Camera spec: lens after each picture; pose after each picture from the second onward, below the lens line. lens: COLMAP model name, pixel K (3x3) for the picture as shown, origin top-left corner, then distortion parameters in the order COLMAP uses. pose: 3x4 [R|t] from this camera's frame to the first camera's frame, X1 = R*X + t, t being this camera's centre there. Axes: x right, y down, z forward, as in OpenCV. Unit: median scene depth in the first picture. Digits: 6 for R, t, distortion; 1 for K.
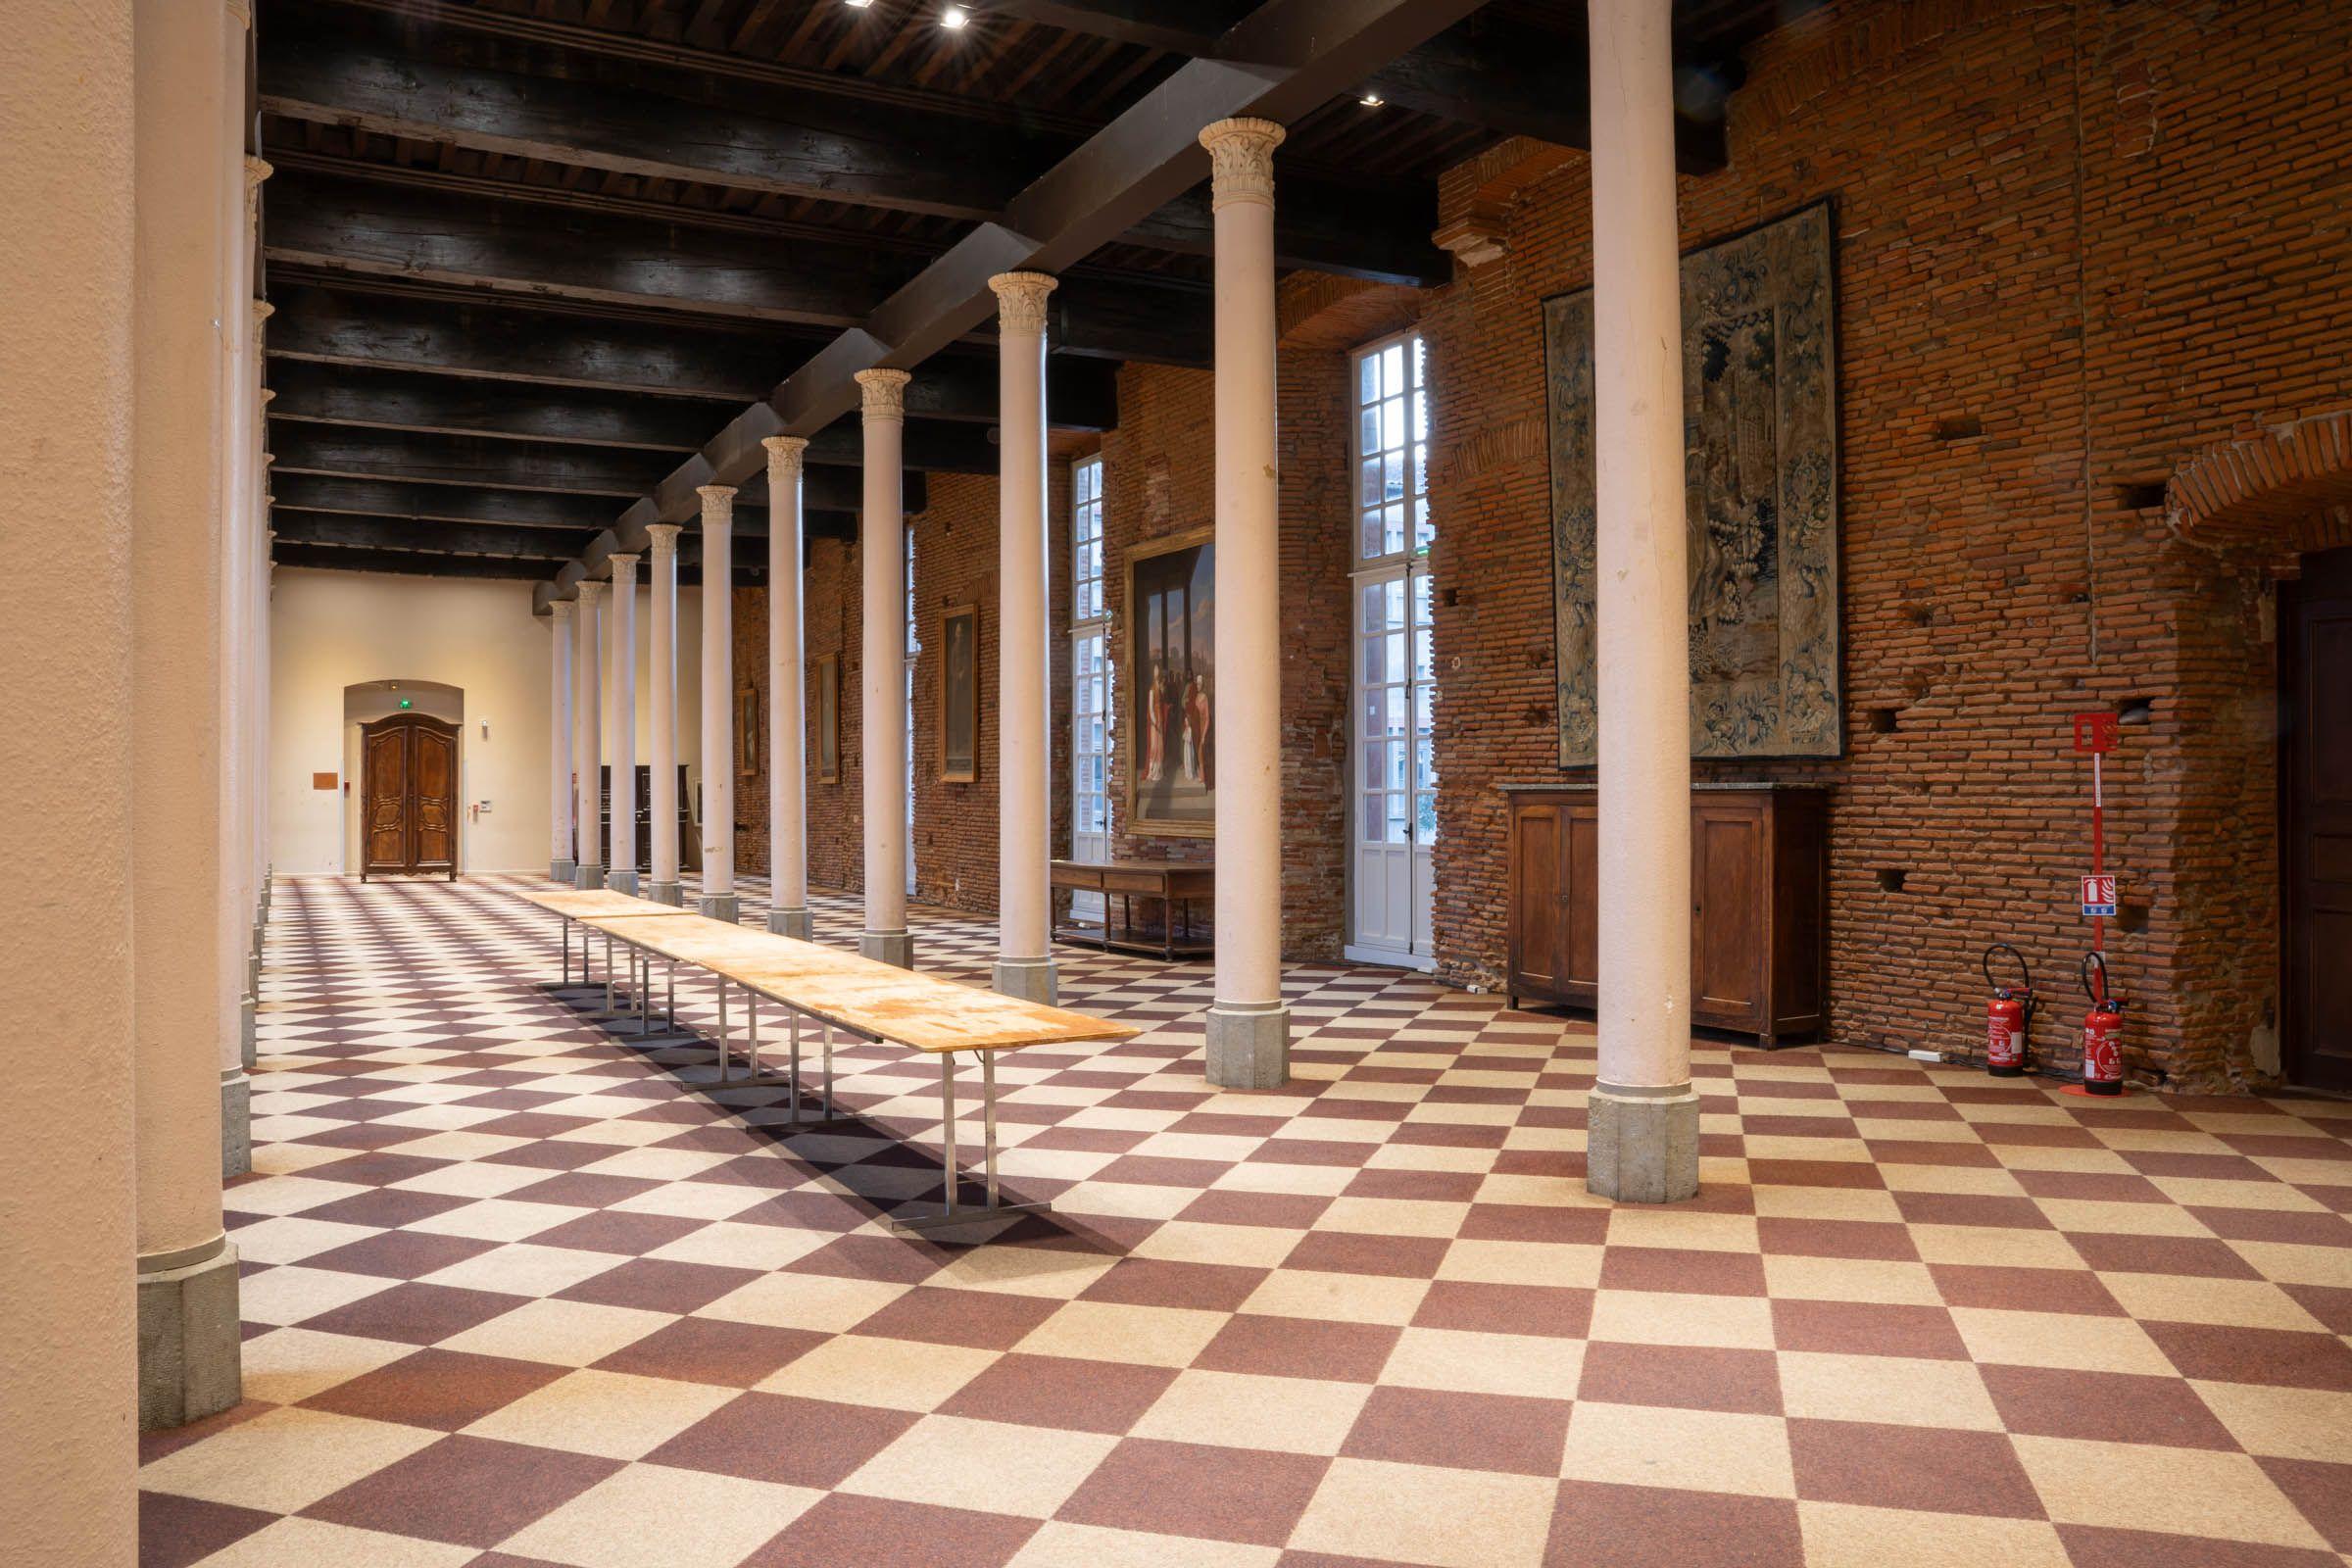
lens RADIAL K [[1733.4, 0, 1176.4], [0, 1733.4, 794.9], [0, 0, 1]] dist [-0.167850, 0.147868]
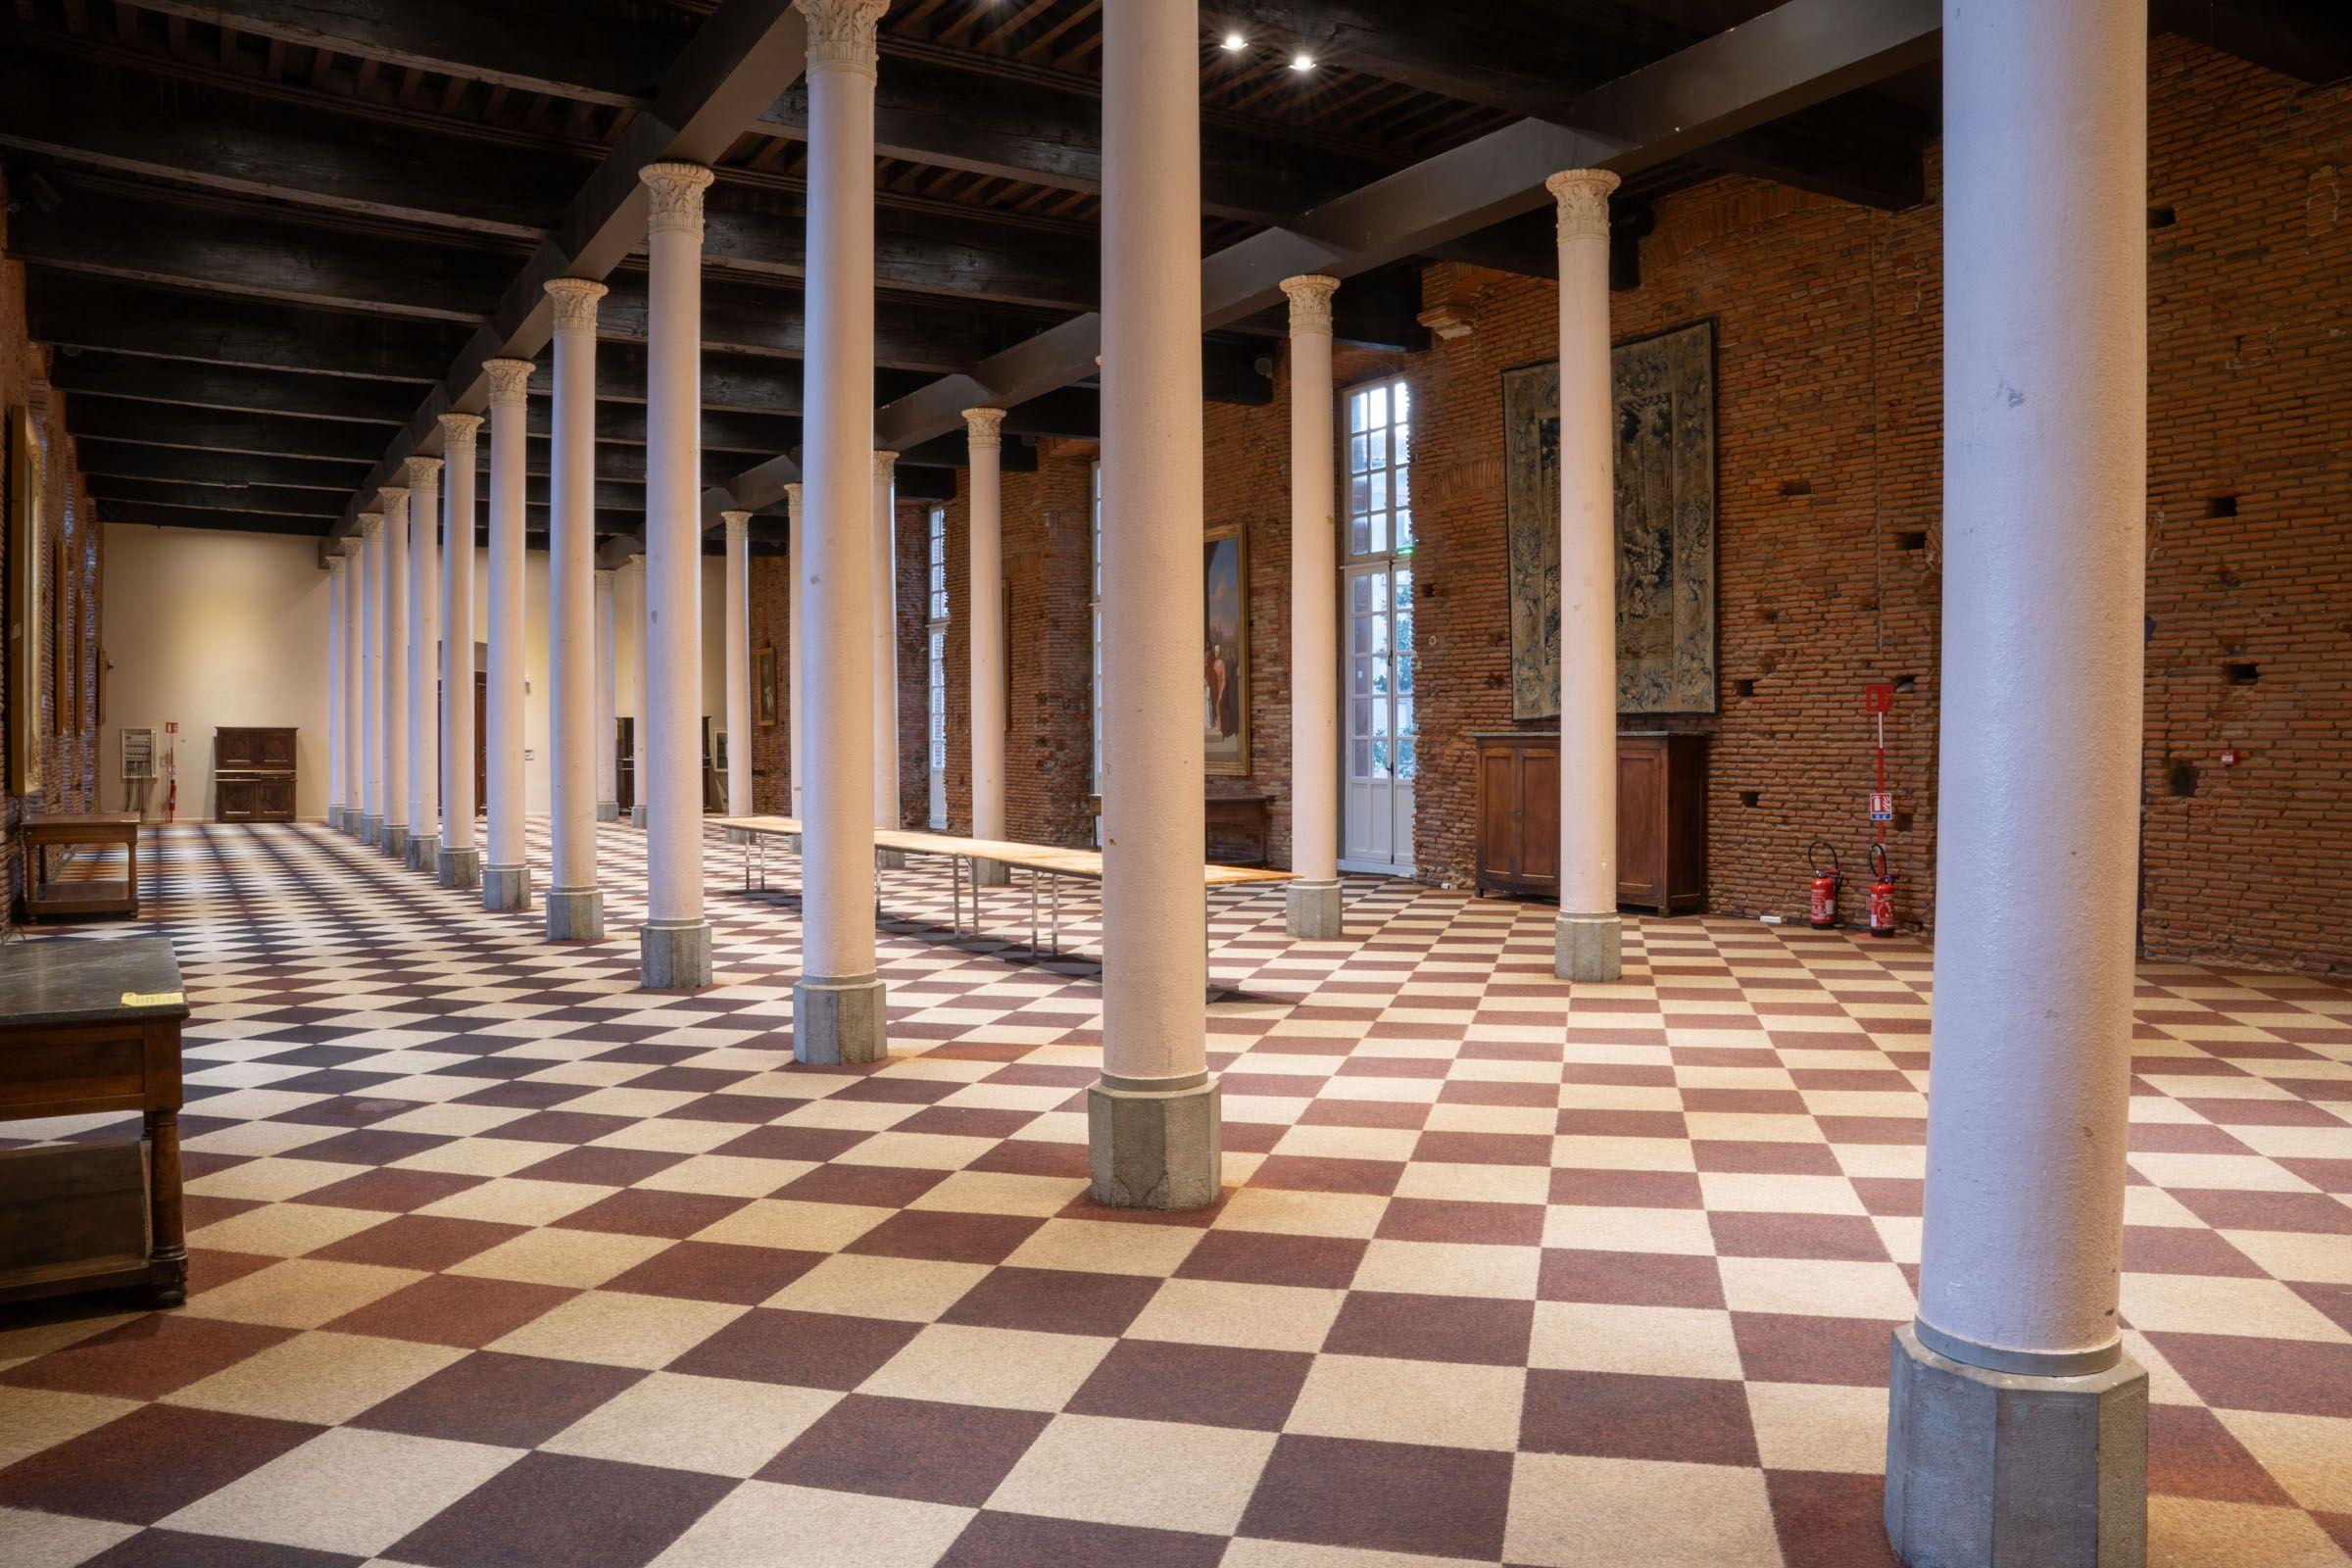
lens RADIAL K [[1733.4, 0, 1176.4], [0, 1733.4, 794.9], [0, 0, 1]] dist [-0.167850, 0.147868]
pose [[0.998603, -0.003495, 0.052721, -0.137461], [0.001912, 0.999547, 0.030049, 0.002146], [-0.052802, -0.029906, 0.998157, -0.412994]]
